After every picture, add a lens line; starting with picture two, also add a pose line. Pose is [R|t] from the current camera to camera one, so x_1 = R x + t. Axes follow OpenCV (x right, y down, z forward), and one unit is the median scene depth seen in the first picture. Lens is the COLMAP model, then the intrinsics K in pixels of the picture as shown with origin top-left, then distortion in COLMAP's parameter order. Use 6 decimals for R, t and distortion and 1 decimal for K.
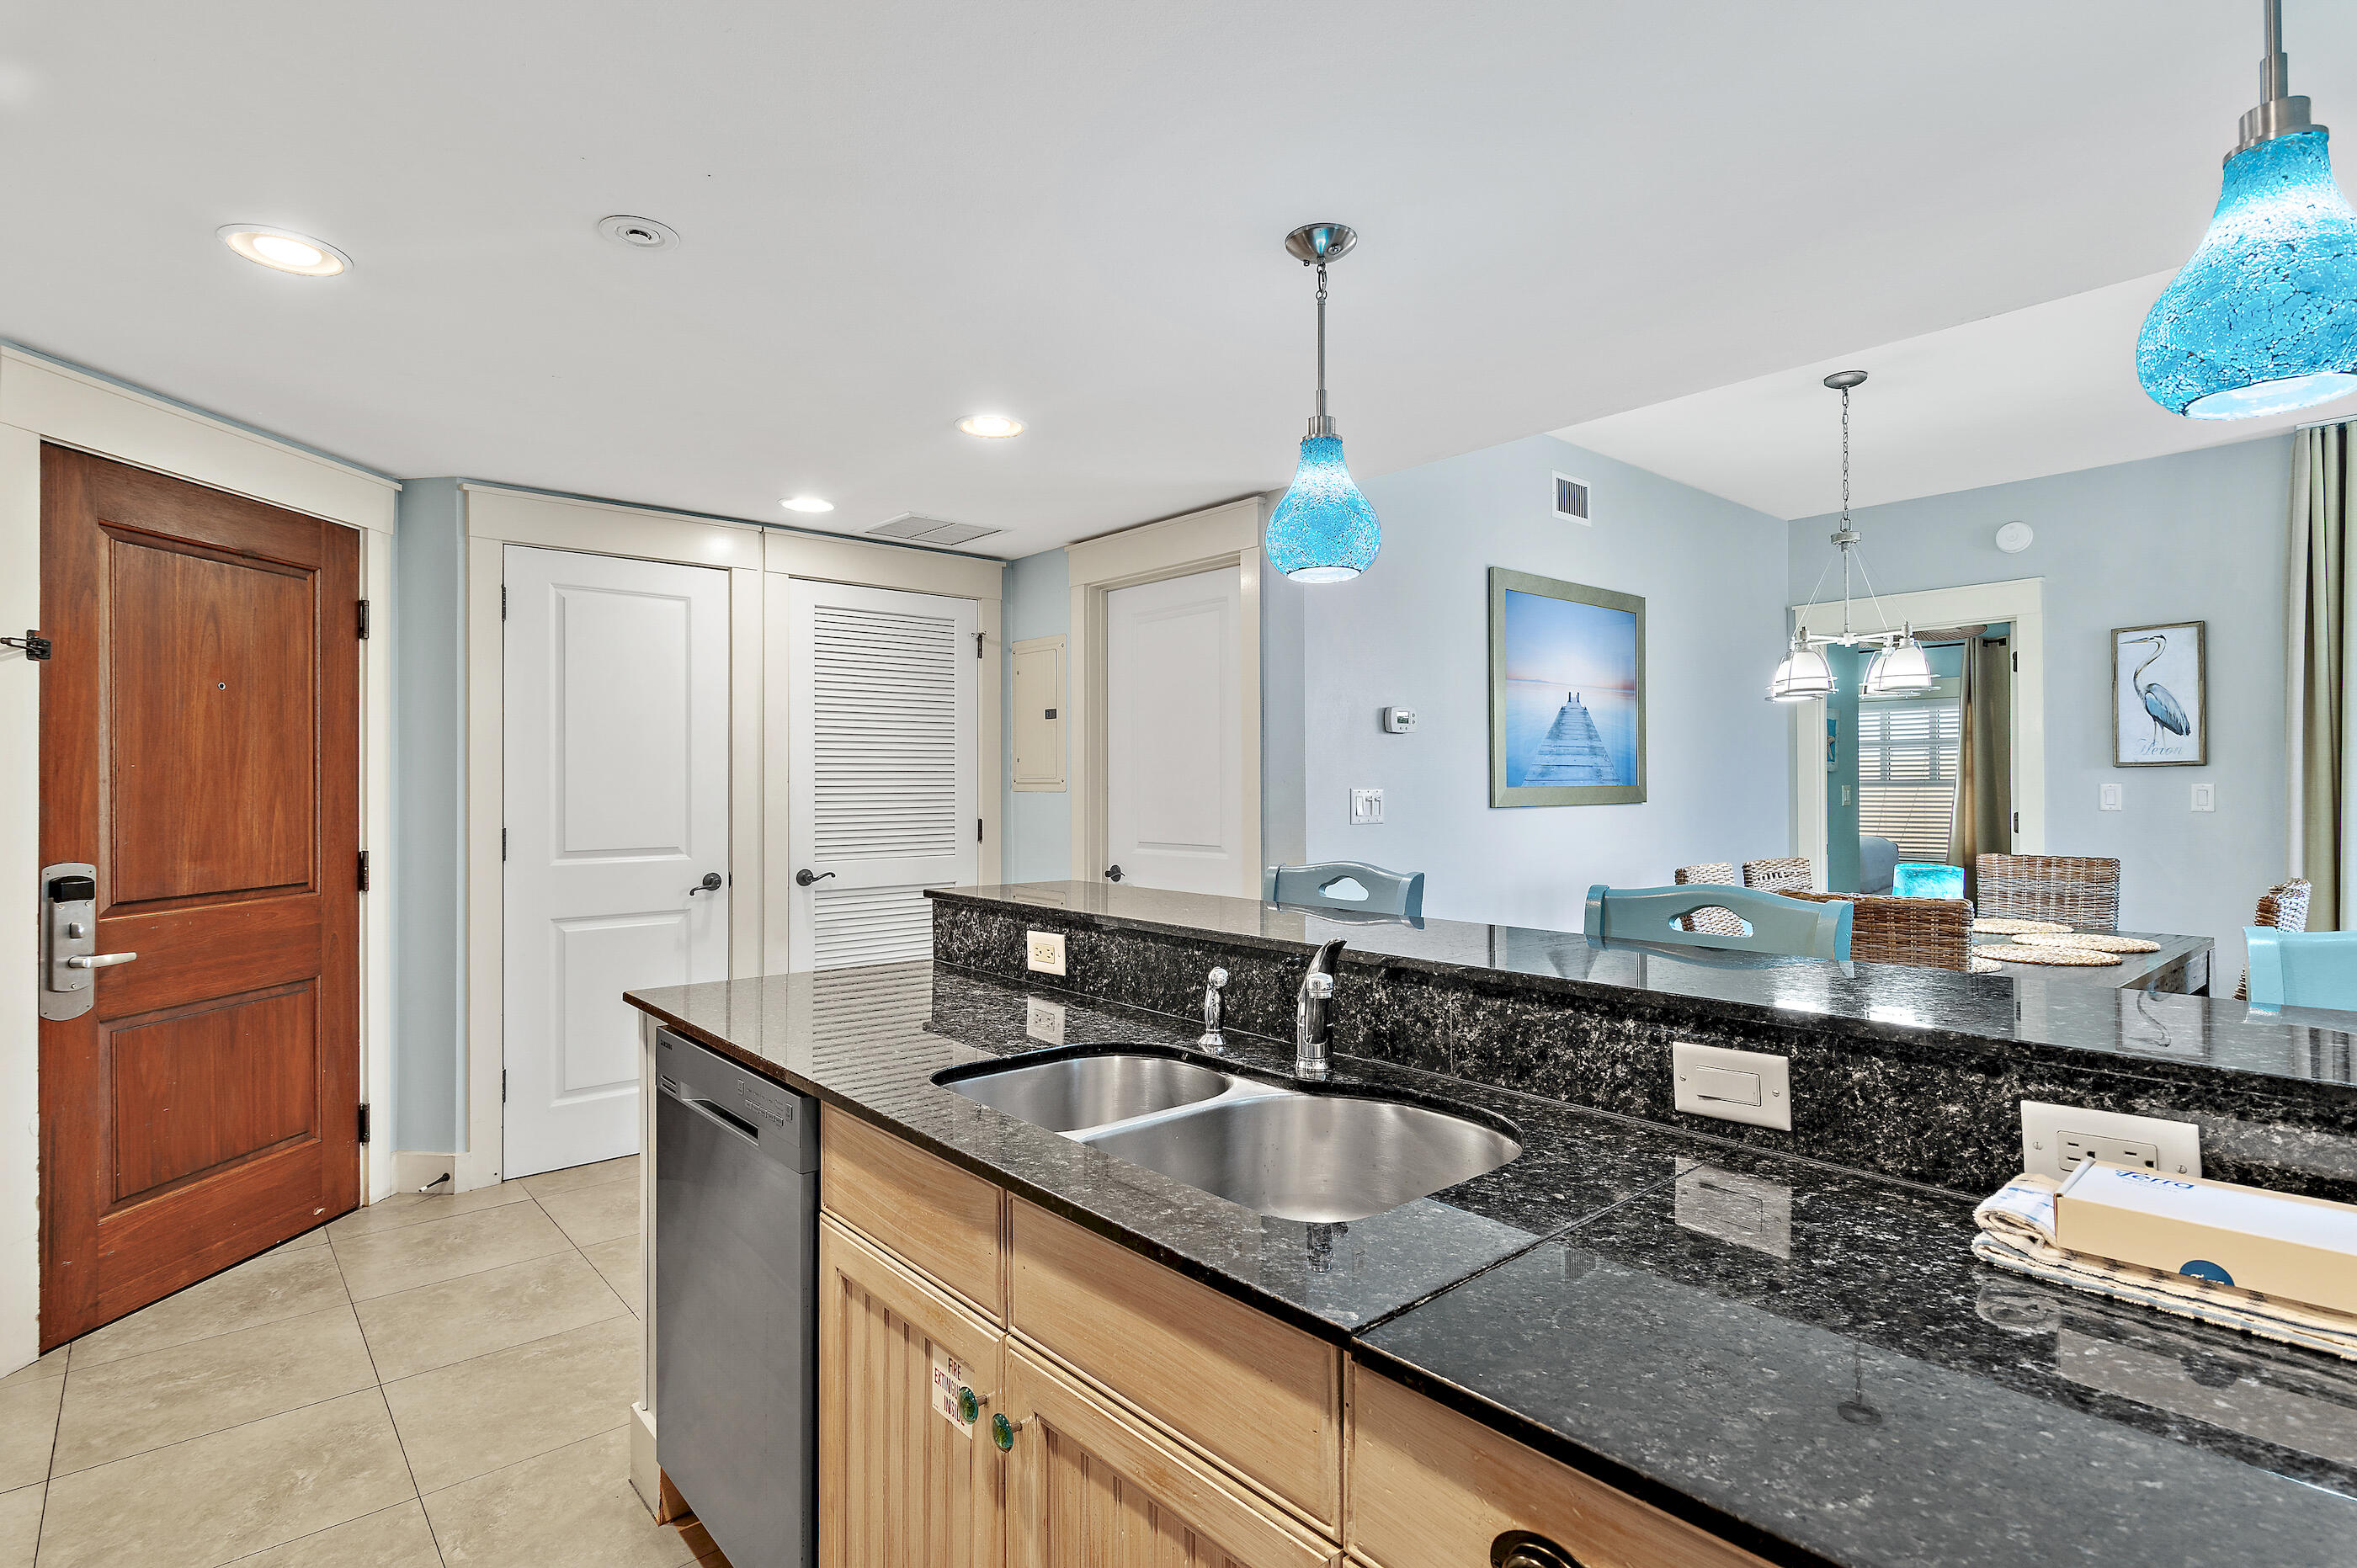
lens RADIAL K [[1154.8, 0, 1183.2], [0, 1154.8, 780.8], [0, 0, 1]] dist [0.004748, -0.001226]
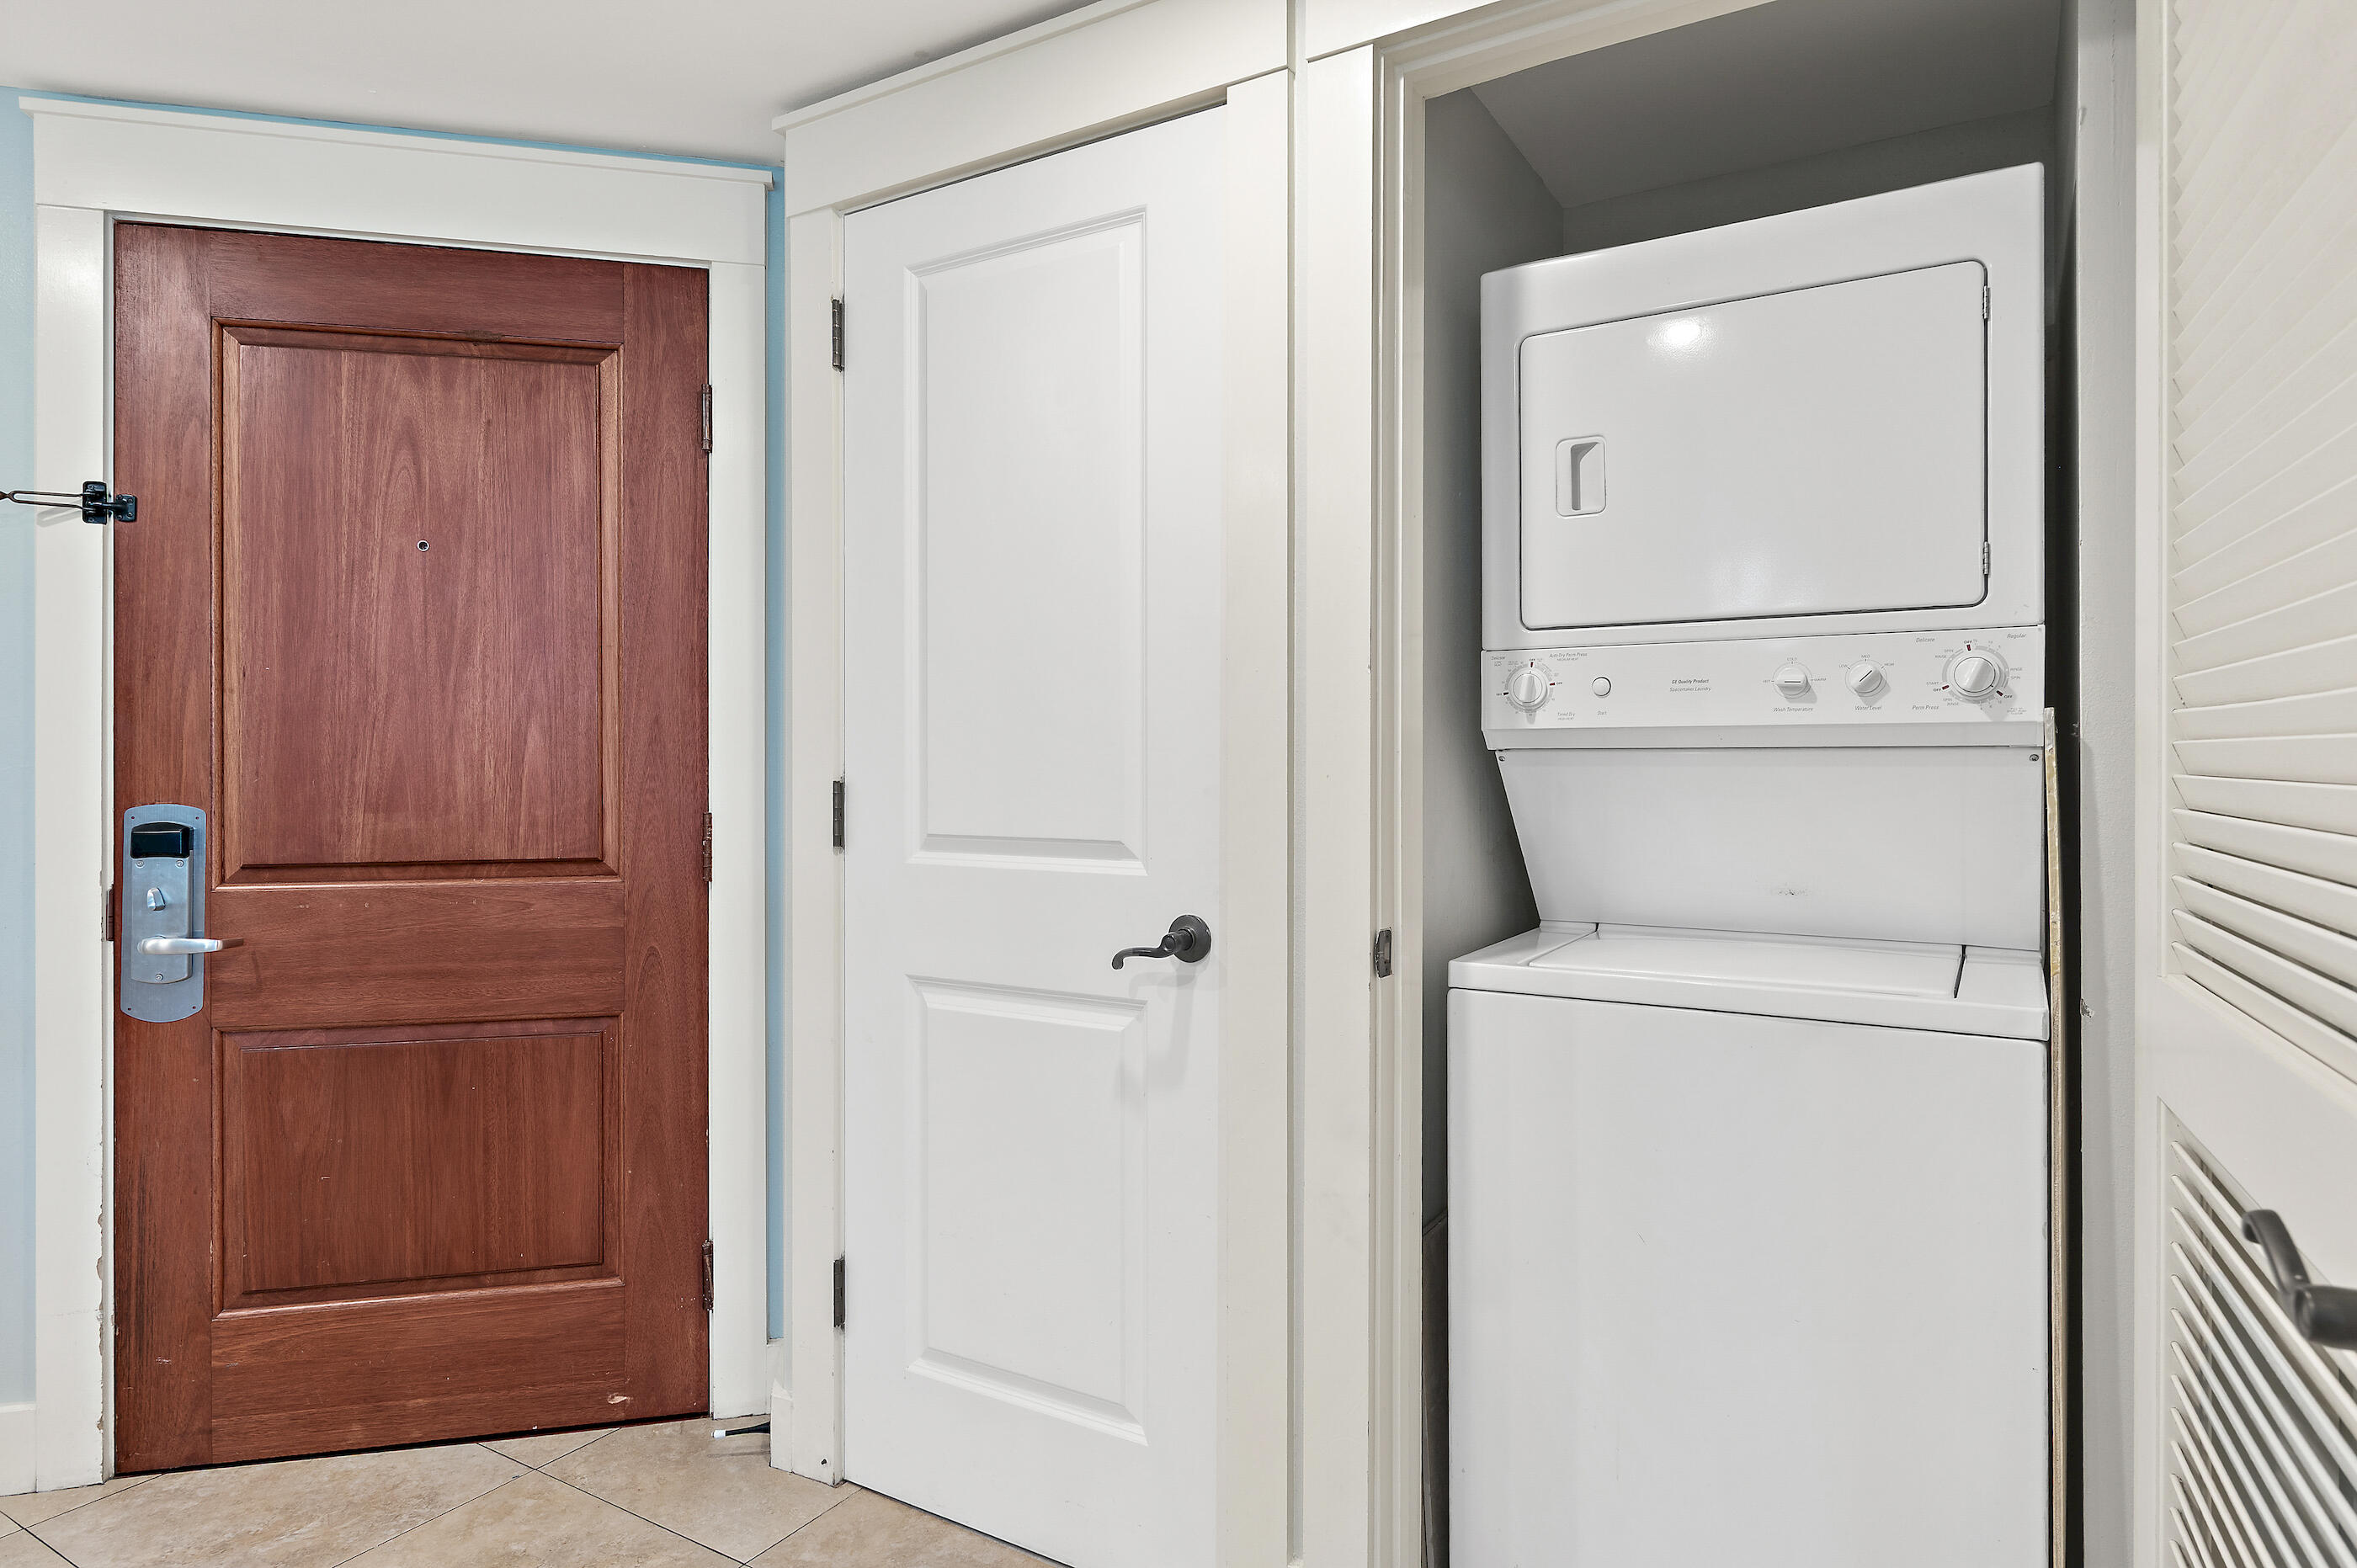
lens RADIAL K [[1299.9, 0, 1188.1], [0, 1299.9, 767.9], [0, 0, 1]] dist [-0.001390, -0.001462]
pose [[0.301487, 0.004183, -0.953461, -0.005876], [0.002207, 0.999985, 0.005085, 0.044811], [0.953468, -0.003637, 0.301473, 1.328961]]
